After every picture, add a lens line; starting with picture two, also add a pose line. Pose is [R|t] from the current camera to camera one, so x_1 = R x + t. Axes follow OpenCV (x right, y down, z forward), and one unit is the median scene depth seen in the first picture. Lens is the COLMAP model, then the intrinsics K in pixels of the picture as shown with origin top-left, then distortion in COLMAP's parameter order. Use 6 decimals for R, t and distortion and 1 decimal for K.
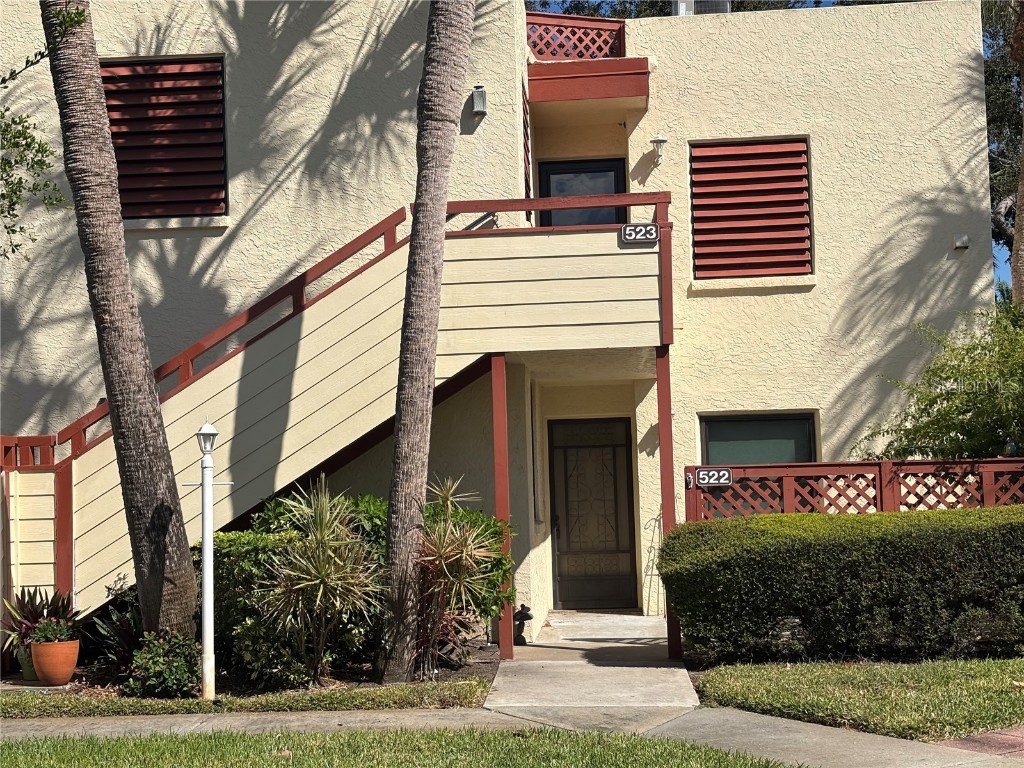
lens RADIAL K [[1535.2, 0, 510.8], [0, 1535.2, 383.2], [0, 0, 1]] dist [0.208380, 0.000000]
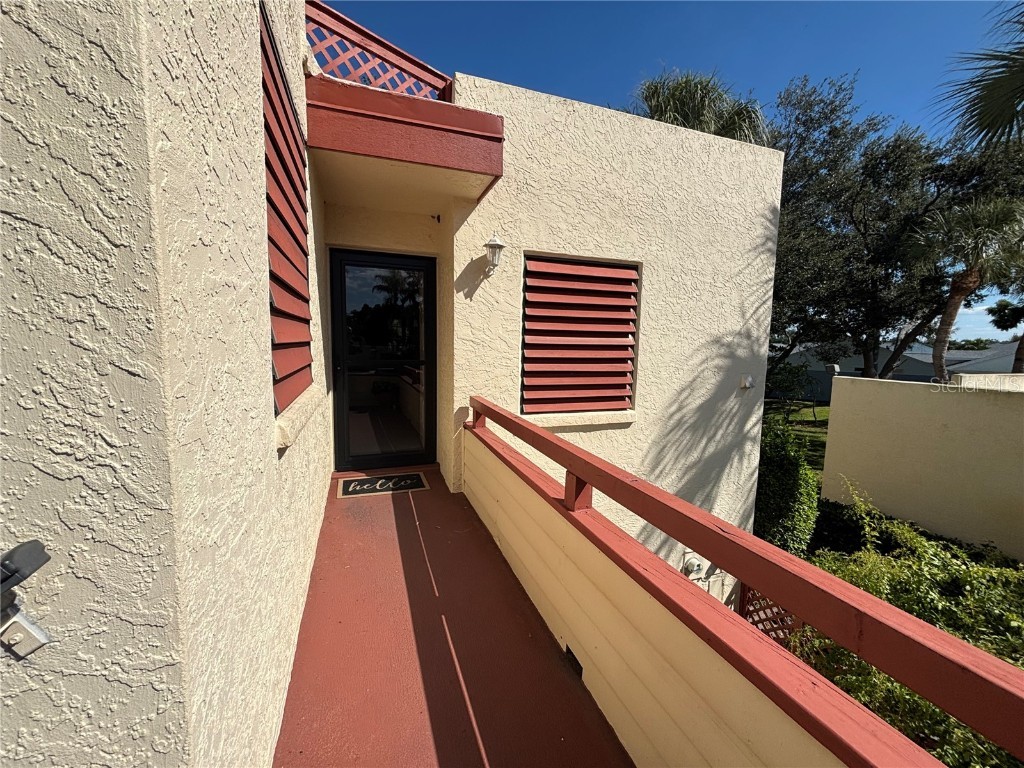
lens RADIAL K [[410.5, 0, 506.6], [0, 410.5, 401.0], [0, 0, 1]] dist [0.000486, 0.000193]
pose [[0.923828, 0.000419, 0.382809, 0.021077], [-0.079675, 0.978311, 0.191207, -0.119445], [-0.374426, -0.207142, 0.903824, 0.791537]]
